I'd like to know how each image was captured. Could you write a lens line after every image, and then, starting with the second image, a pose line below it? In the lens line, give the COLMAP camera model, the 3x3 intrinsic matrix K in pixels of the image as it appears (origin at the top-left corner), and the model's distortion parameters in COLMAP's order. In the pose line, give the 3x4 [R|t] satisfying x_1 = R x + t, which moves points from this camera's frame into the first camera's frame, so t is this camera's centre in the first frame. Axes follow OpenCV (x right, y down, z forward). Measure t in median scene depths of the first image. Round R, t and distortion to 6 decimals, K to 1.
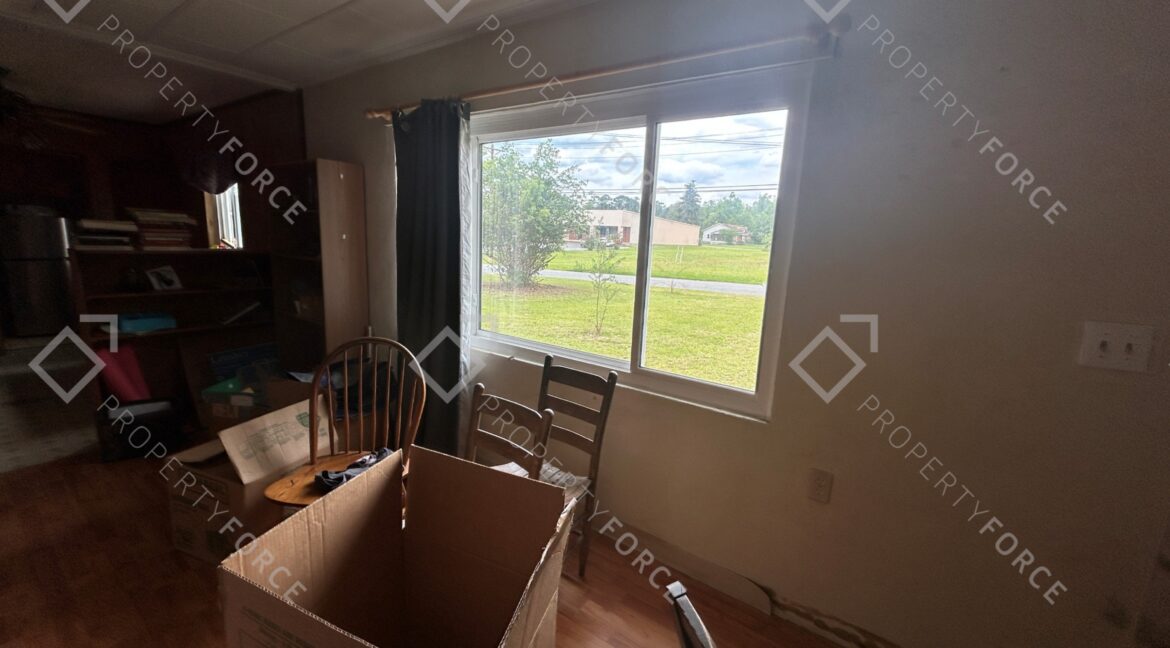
lens RADIAL K [[471.8, 0, 577.6], [0, 471.8, 326.4], [0, 0, 1]] dist [-0.001645, 0.001998]
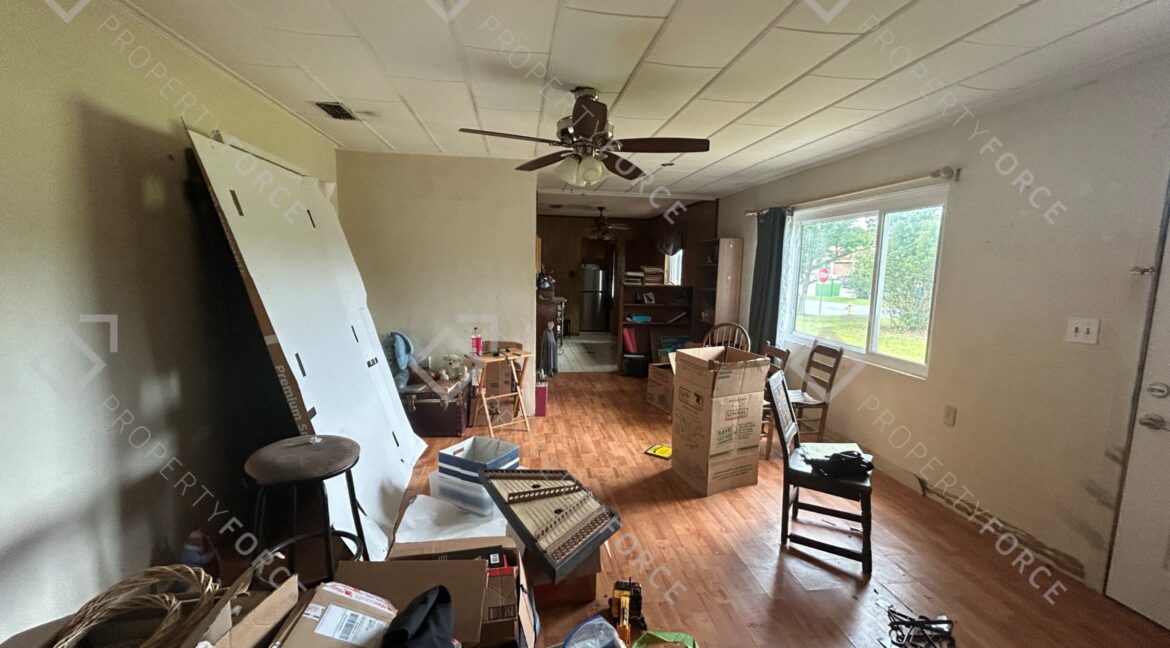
lens RADIAL K [[471.8, 0, 586.0], [0, 471.8, 324.6], [0, 0, 1]] dist [-0.001645, 0.001998]
pose [[0.698933, 0.060114, -0.712656, 0.617541], [-0.126578, 0.991128, -0.040536, 0.190927], [0.703897, 0.118539, 0.700341, -0.931364]]
